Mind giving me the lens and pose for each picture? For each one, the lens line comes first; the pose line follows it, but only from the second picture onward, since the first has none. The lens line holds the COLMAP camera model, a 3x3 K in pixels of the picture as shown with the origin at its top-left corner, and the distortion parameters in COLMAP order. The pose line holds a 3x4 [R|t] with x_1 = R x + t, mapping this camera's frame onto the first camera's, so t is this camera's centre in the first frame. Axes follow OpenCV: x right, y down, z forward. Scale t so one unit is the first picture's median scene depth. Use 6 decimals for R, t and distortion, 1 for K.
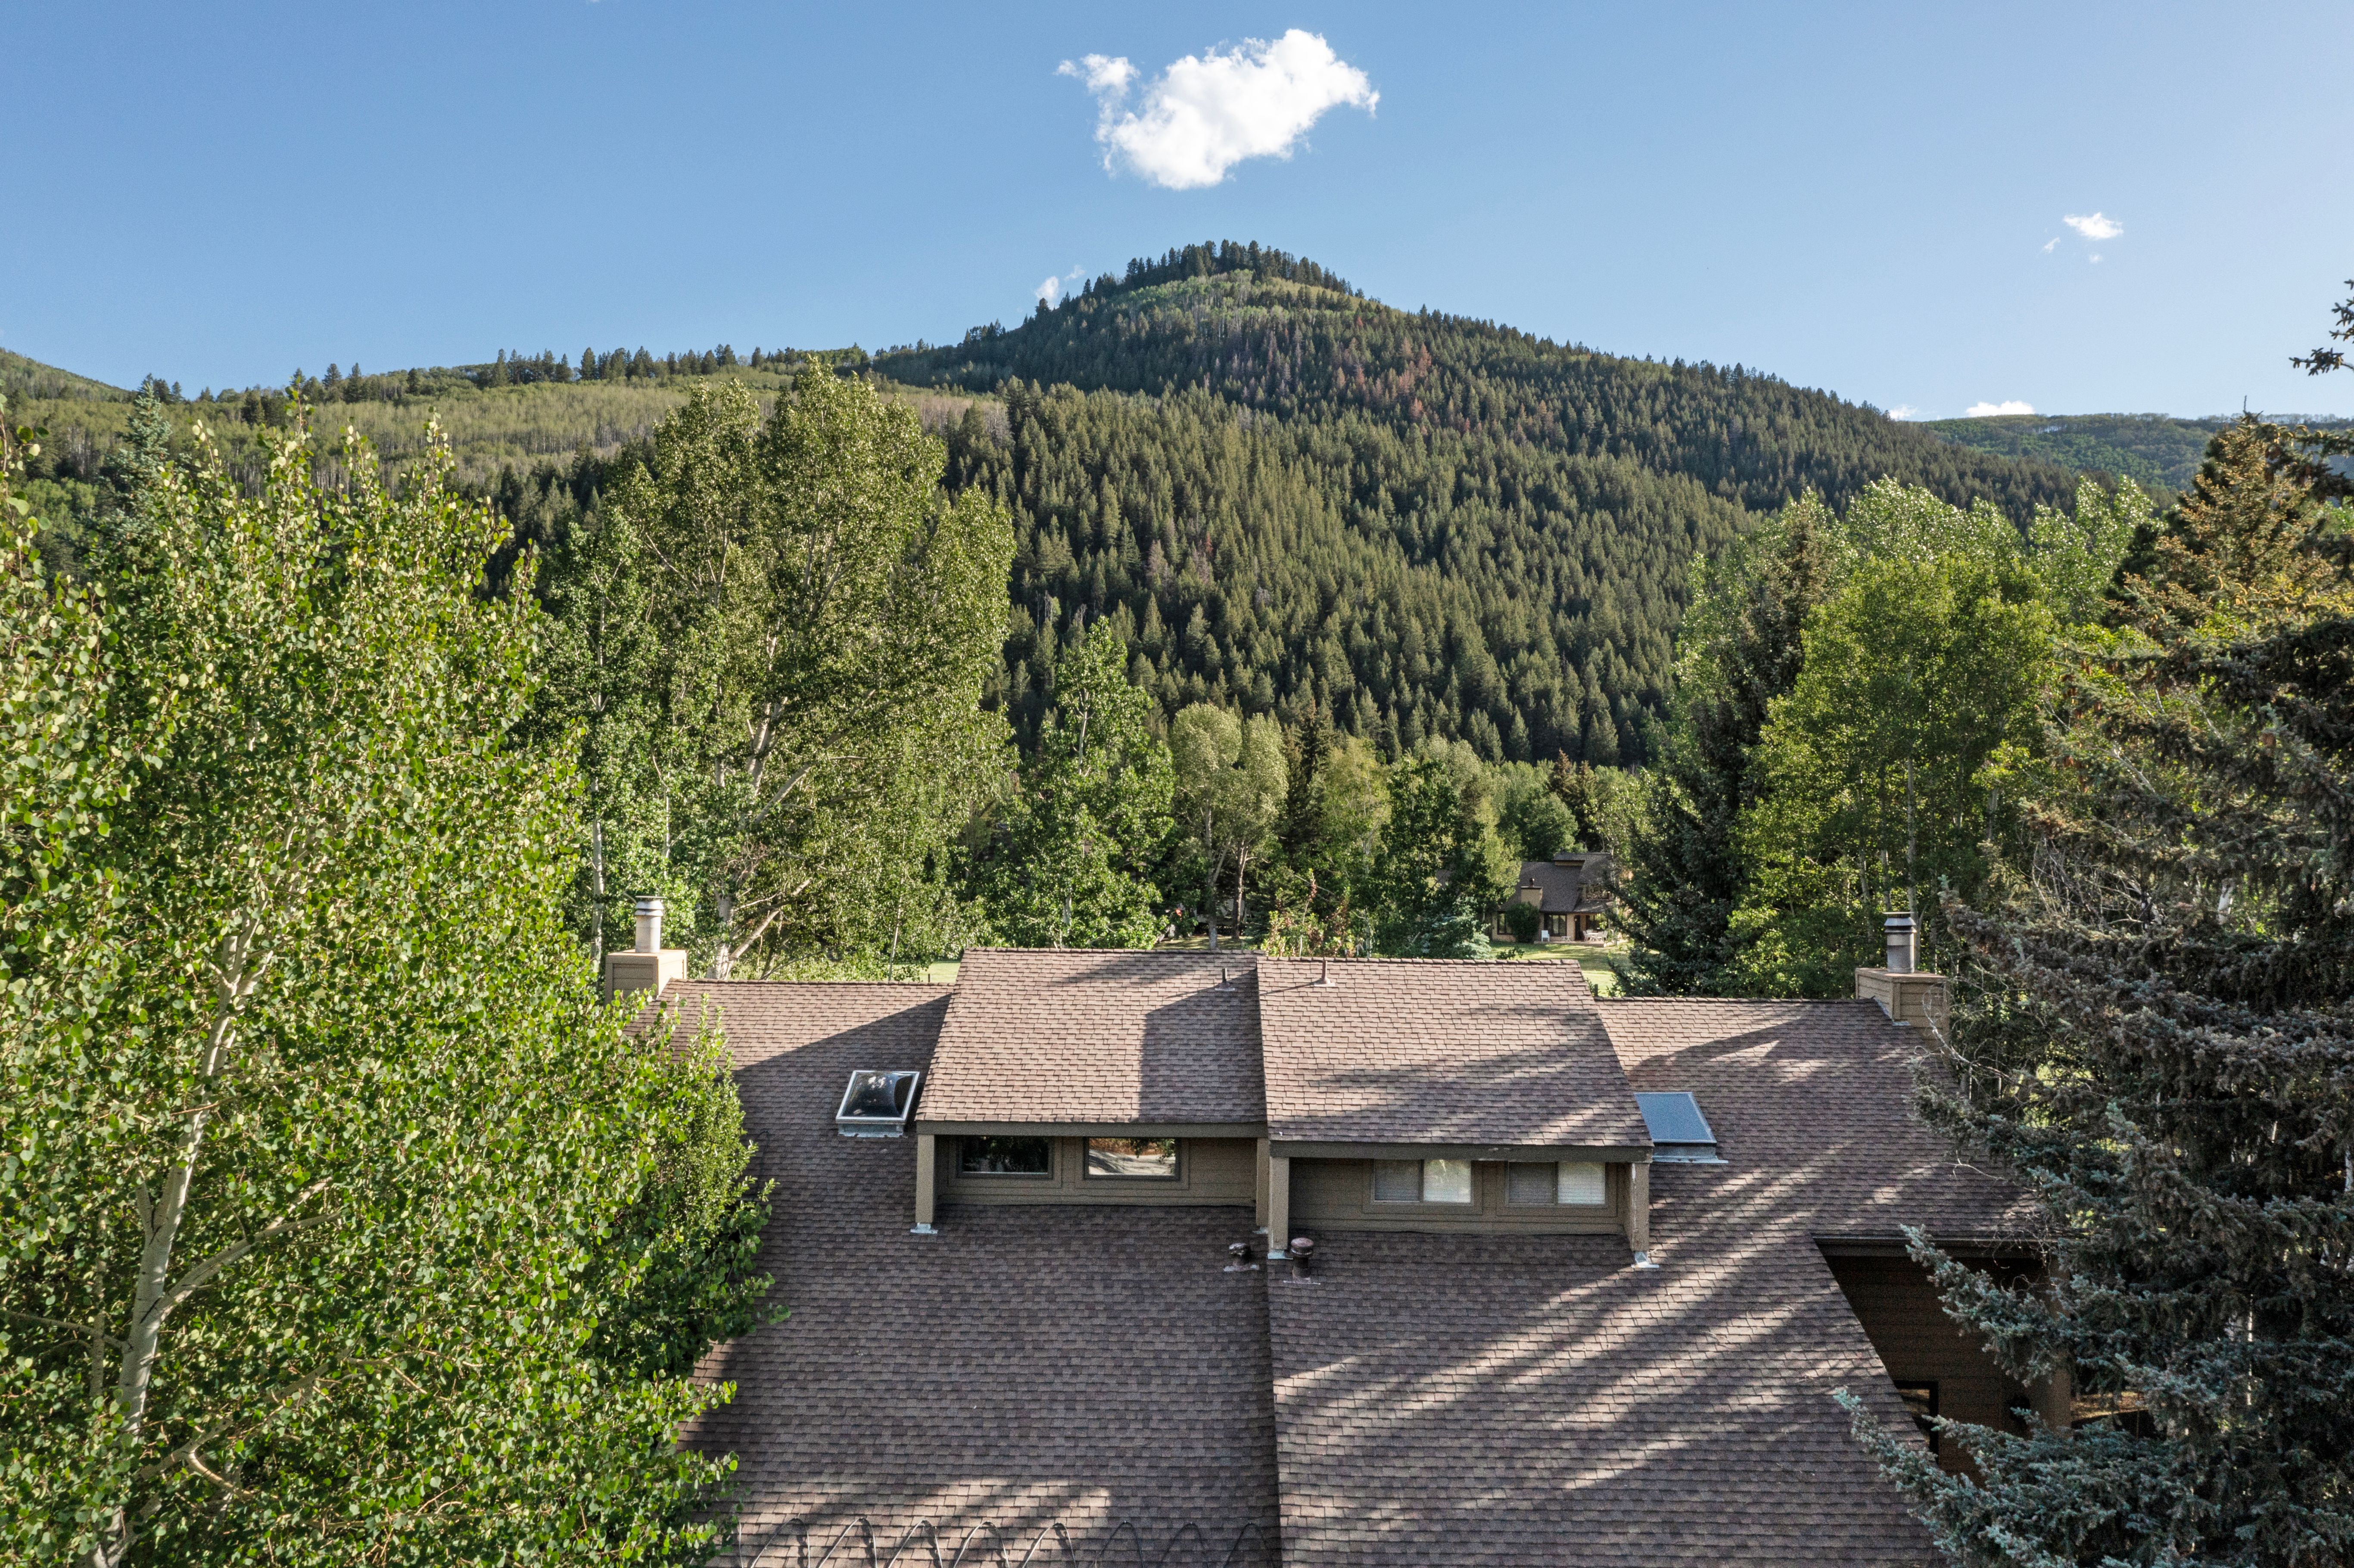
lens RADIAL K [[1871.9, 0, 1174.1], [0, 1871.9, 775.7], [0, 0, 1]] dist [-0.009193, 0.006152]
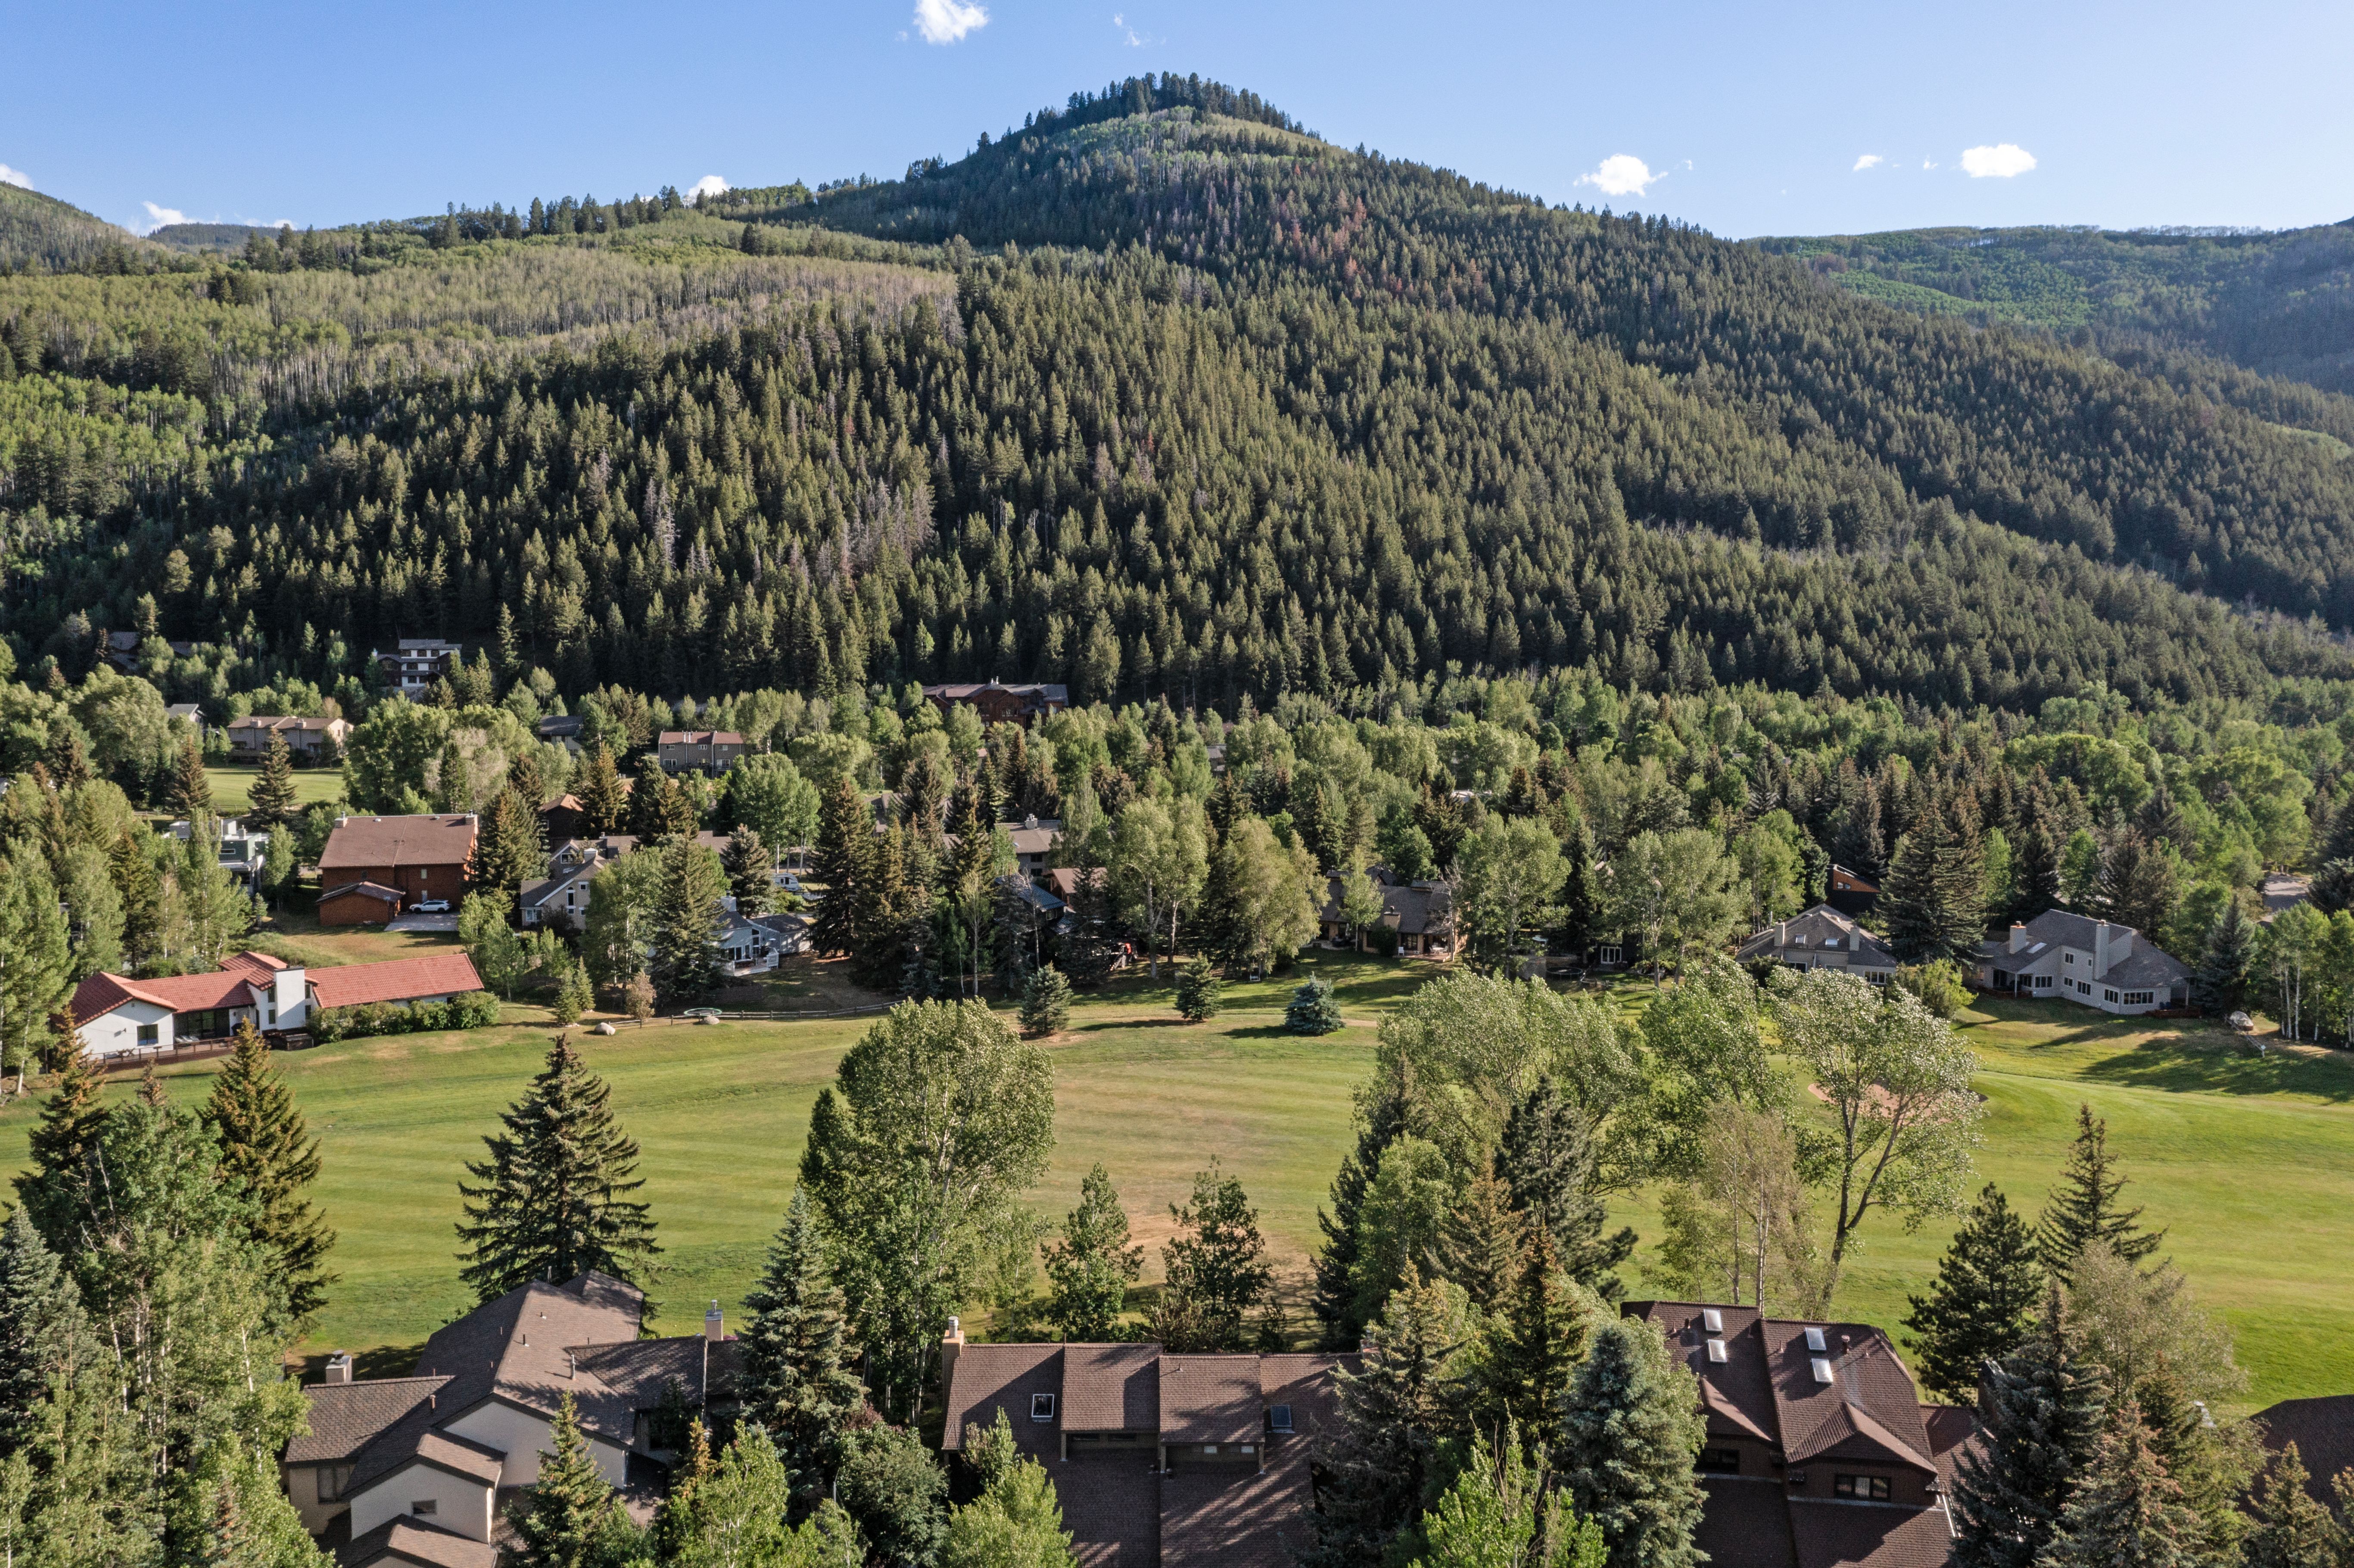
lens RADIAL K [[1879.2, 0, 1173.1], [0, 1879.2, 776.4], [0, 0, 1]] dist [-0.002235, 0.006809]
pose [[0.999565, -0.009816, 0.027818, -0.000518], [0.006539, 0.993280, 0.115550, -0.058084], [-0.028765, -0.115318, 0.992912, -0.095344]]
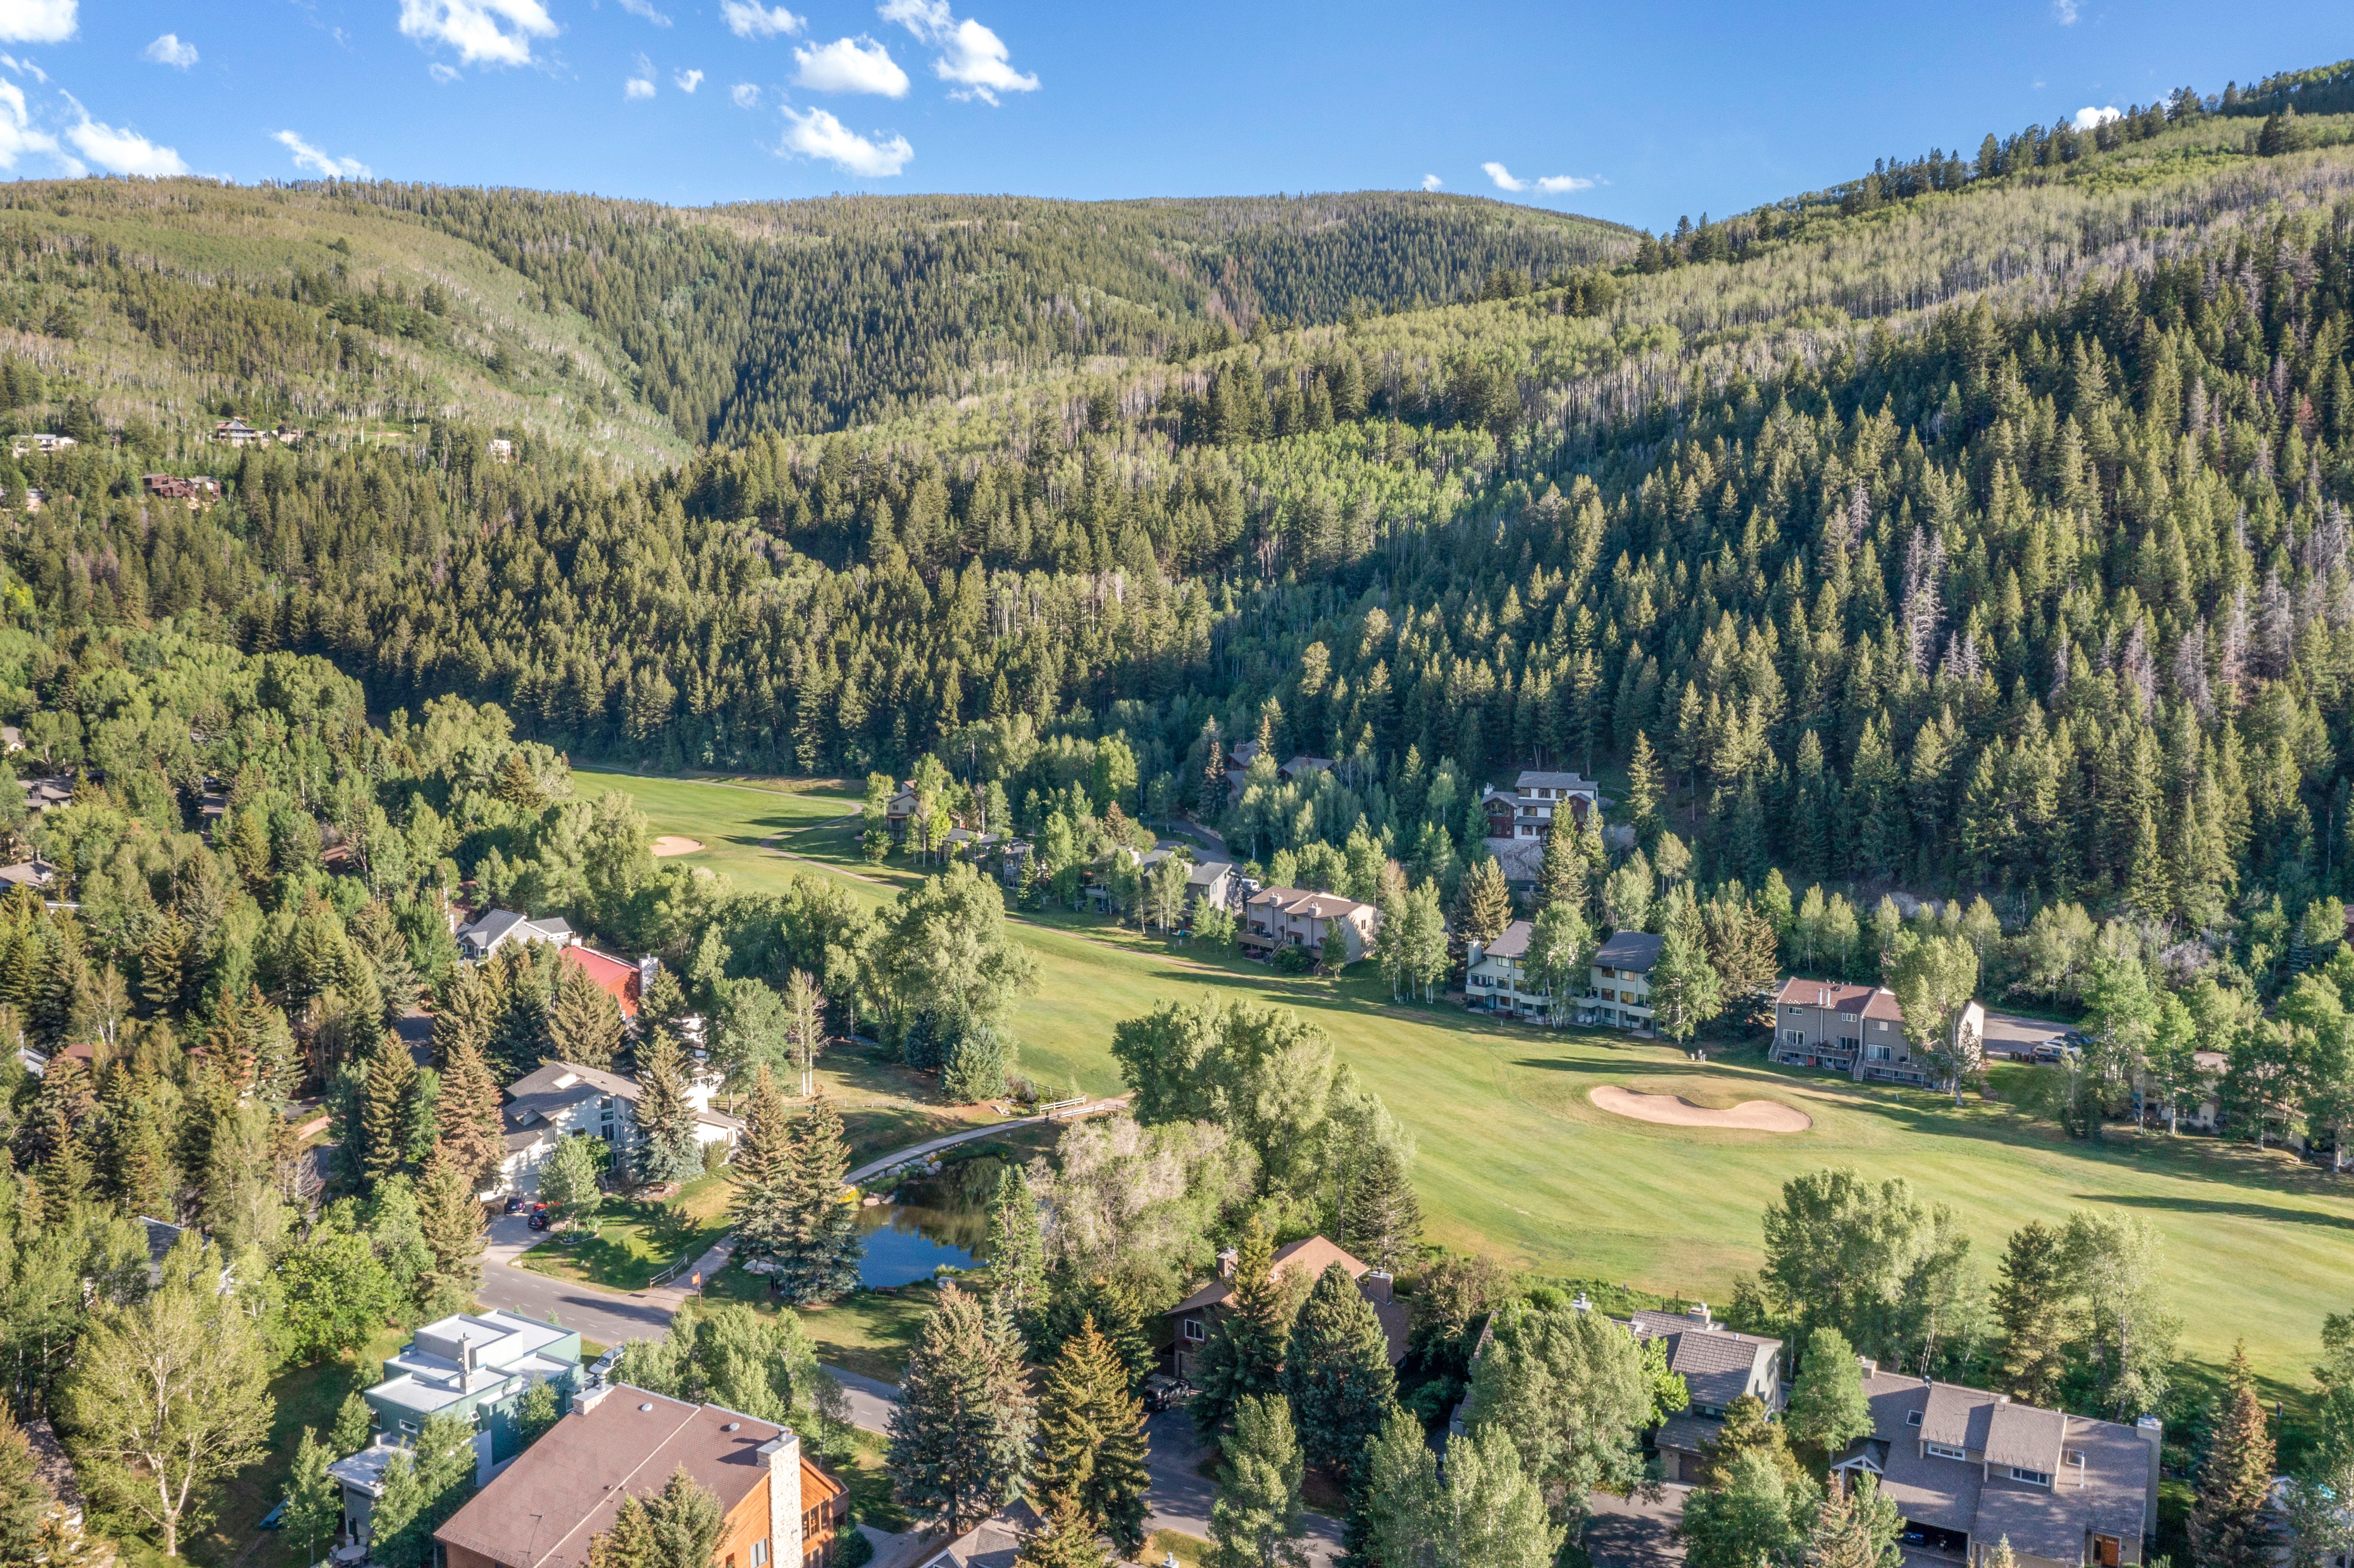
lens RADIAL K [[1870.7, 0, 1172.1], [0, 1870.7, 779.6], [0, 0, 1]] dist [0.002550, -0.000483]
pose [[0.720286, 0.048497, -0.691979, 0.017918], [0.039821, 0.993017, 0.111045, -0.093619], [0.692533, -0.107539, 0.713326, 0.239185]]
